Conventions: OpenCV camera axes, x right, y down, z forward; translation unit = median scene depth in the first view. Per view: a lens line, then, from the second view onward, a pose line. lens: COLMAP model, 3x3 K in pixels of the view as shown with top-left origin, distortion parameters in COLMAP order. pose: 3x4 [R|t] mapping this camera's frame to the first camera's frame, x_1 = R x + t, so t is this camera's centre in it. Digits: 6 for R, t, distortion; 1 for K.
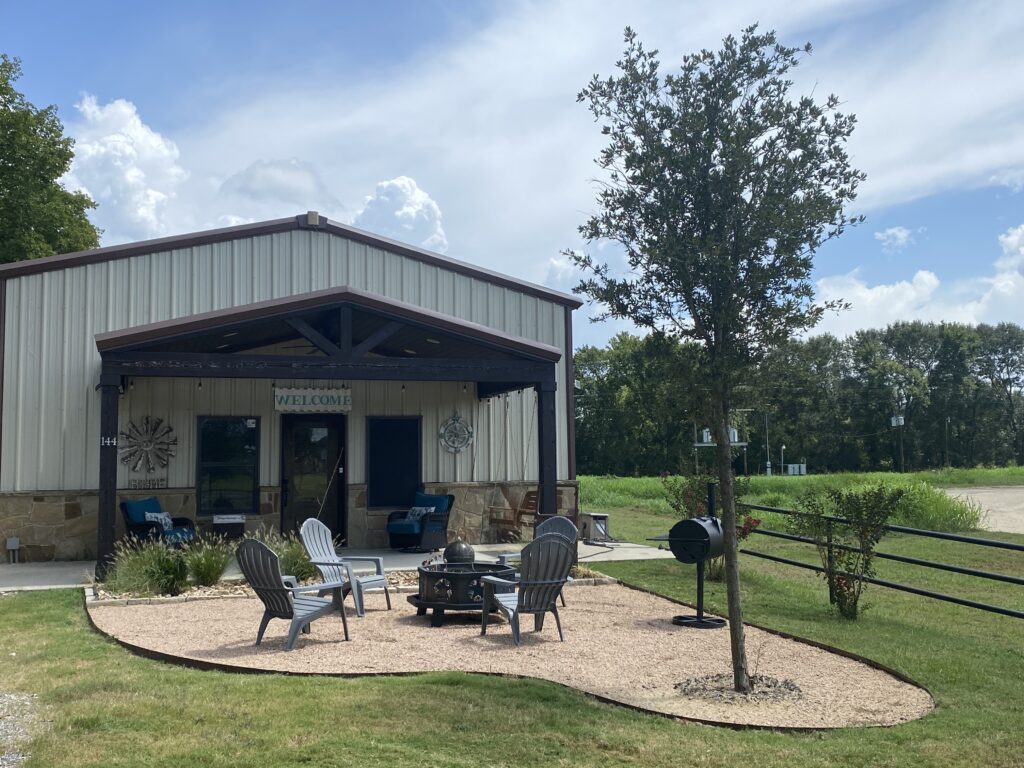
lens RADIAL K [[978.7, 0, 514.8], [0, 978.7, 388.1], [0, 0, 1]] dist [0.076511, 0.000000]
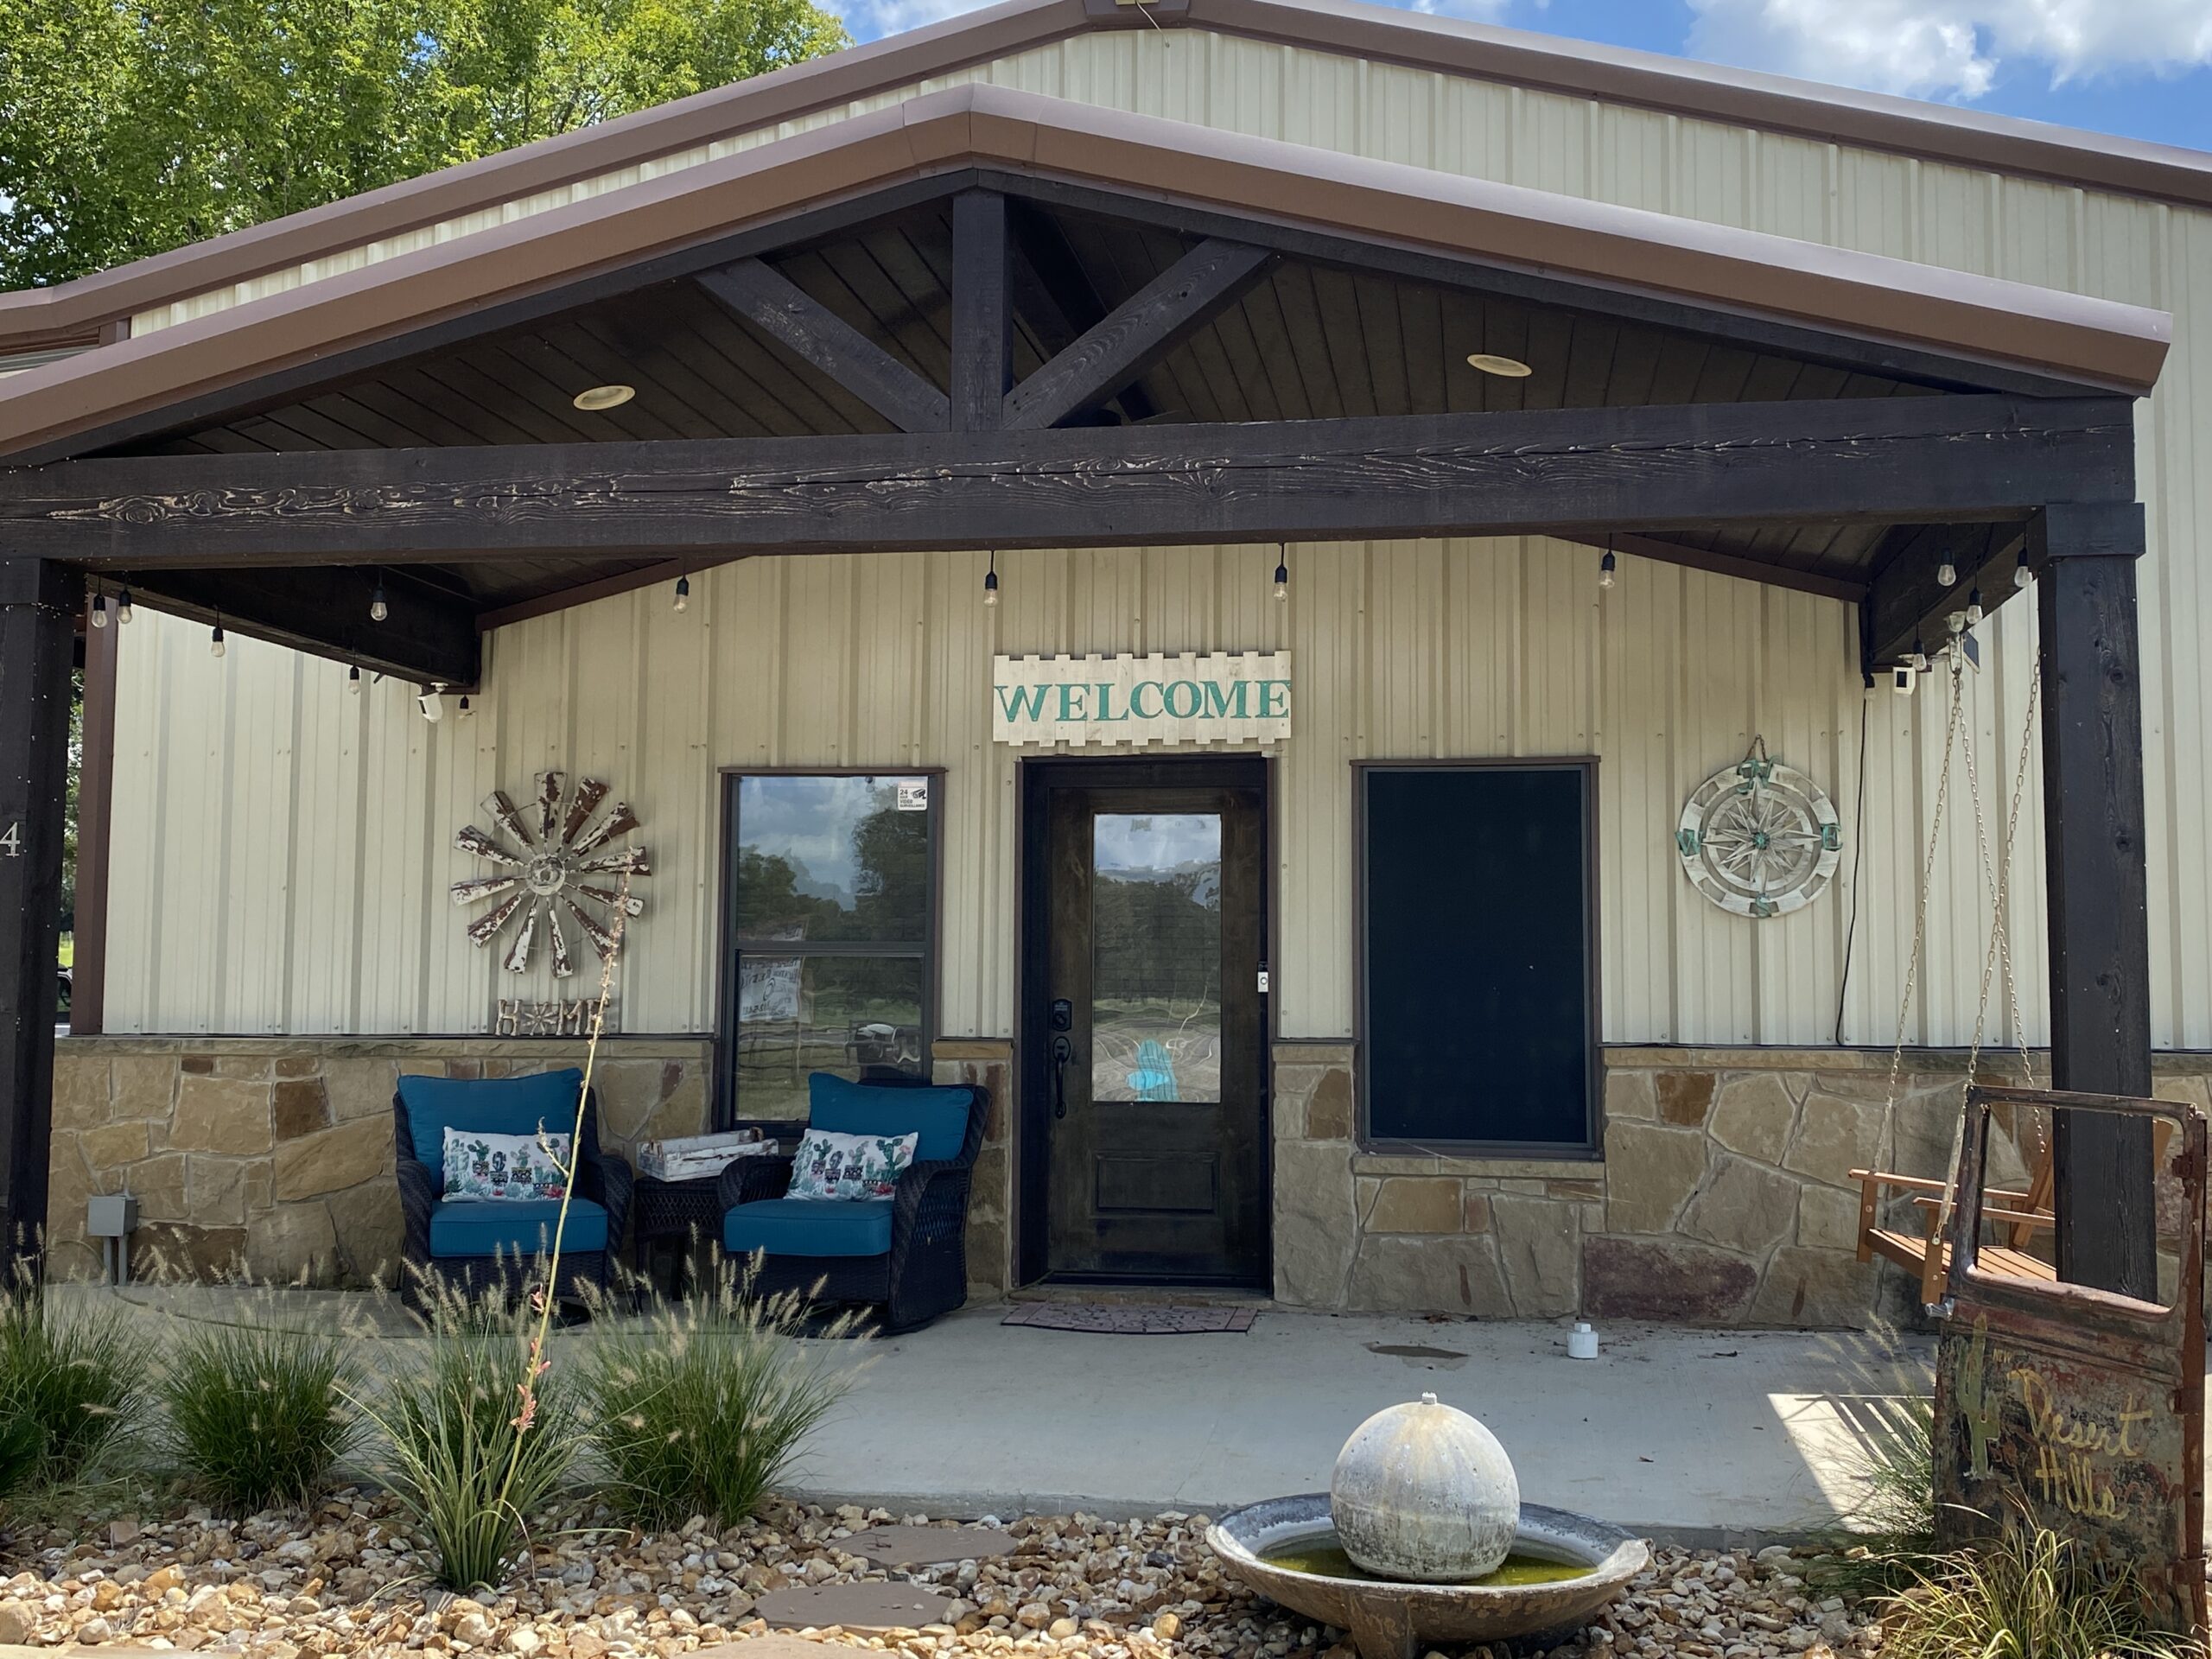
lens RADIAL K [[2354.4, 0, 1095.9], [0, 2354.4, 809.9], [0, 0, 1]] dist [0.139105, 0.000000]
pose [[0.884388, -0.017448, -0.466426, 0.066711], [0.022756, 0.999725, 0.005750, 0.036933], [0.466197, -0.015699, 0.884542, 0.465941]]
